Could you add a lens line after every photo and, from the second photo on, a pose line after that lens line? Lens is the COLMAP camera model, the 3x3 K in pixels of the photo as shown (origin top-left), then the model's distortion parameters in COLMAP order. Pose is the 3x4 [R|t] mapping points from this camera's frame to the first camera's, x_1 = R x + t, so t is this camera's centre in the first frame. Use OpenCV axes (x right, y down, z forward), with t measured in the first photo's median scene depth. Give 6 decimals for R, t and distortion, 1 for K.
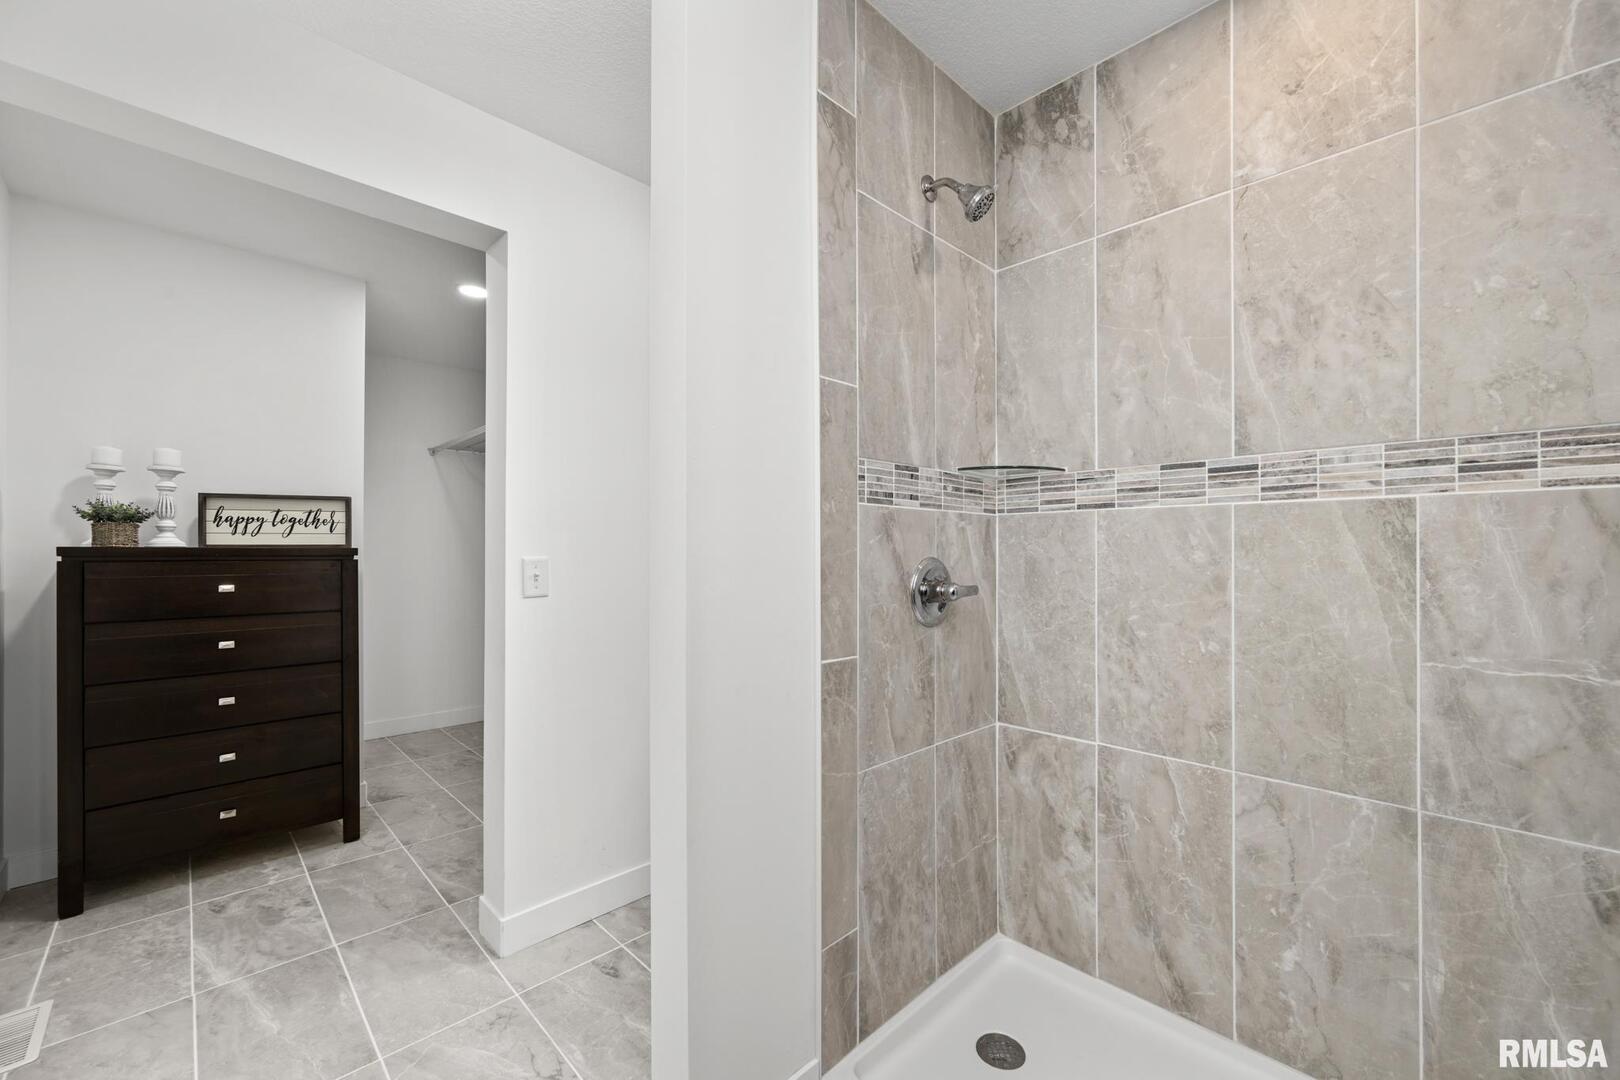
lens RADIAL K [[642.4, 0, 811.2], [0, 642.4, 546.1], [0, 0, 1]] dist [0.002895, 0.000193]
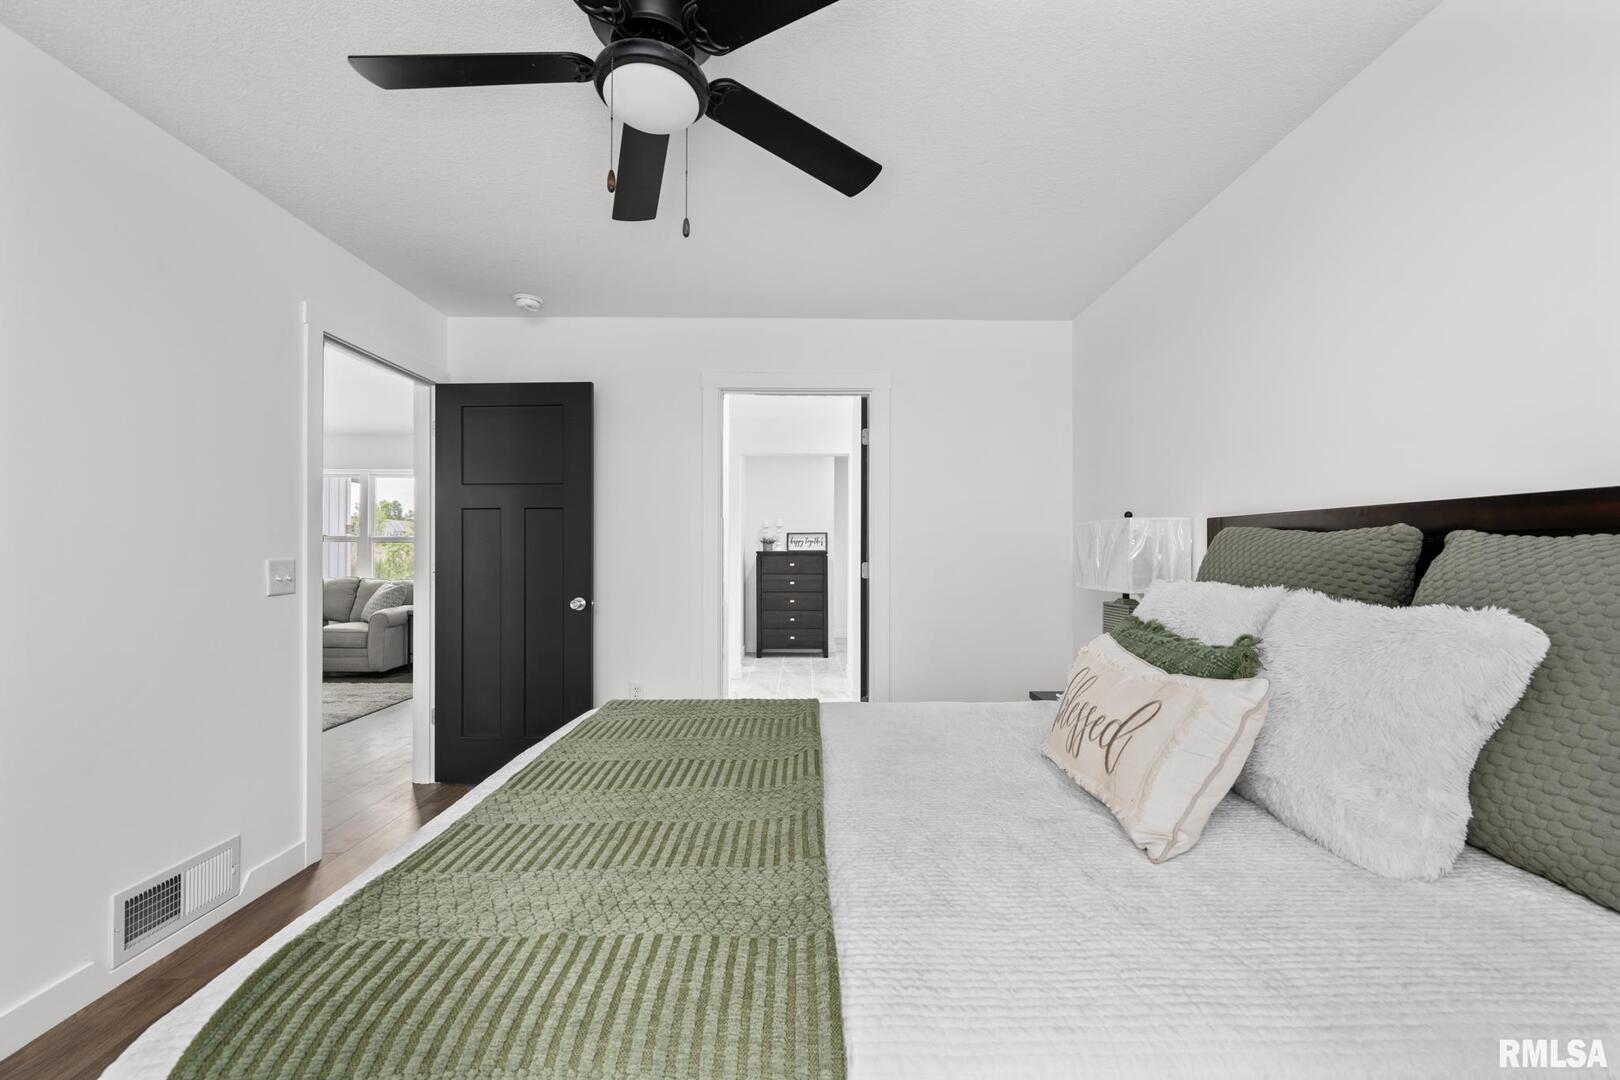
lens RADIAL K [[642.4, 0, 807.6], [0, 642.4, 542.9], [0, 0, 1]] dist [0.002895, 0.000193]
pose [[0.712534, -0.001057, -0.701637, 1.211578], [0.003534, 0.999992, 0.002082, -0.042177], [0.701629, -0.003964, 0.712531, -1.057591]]
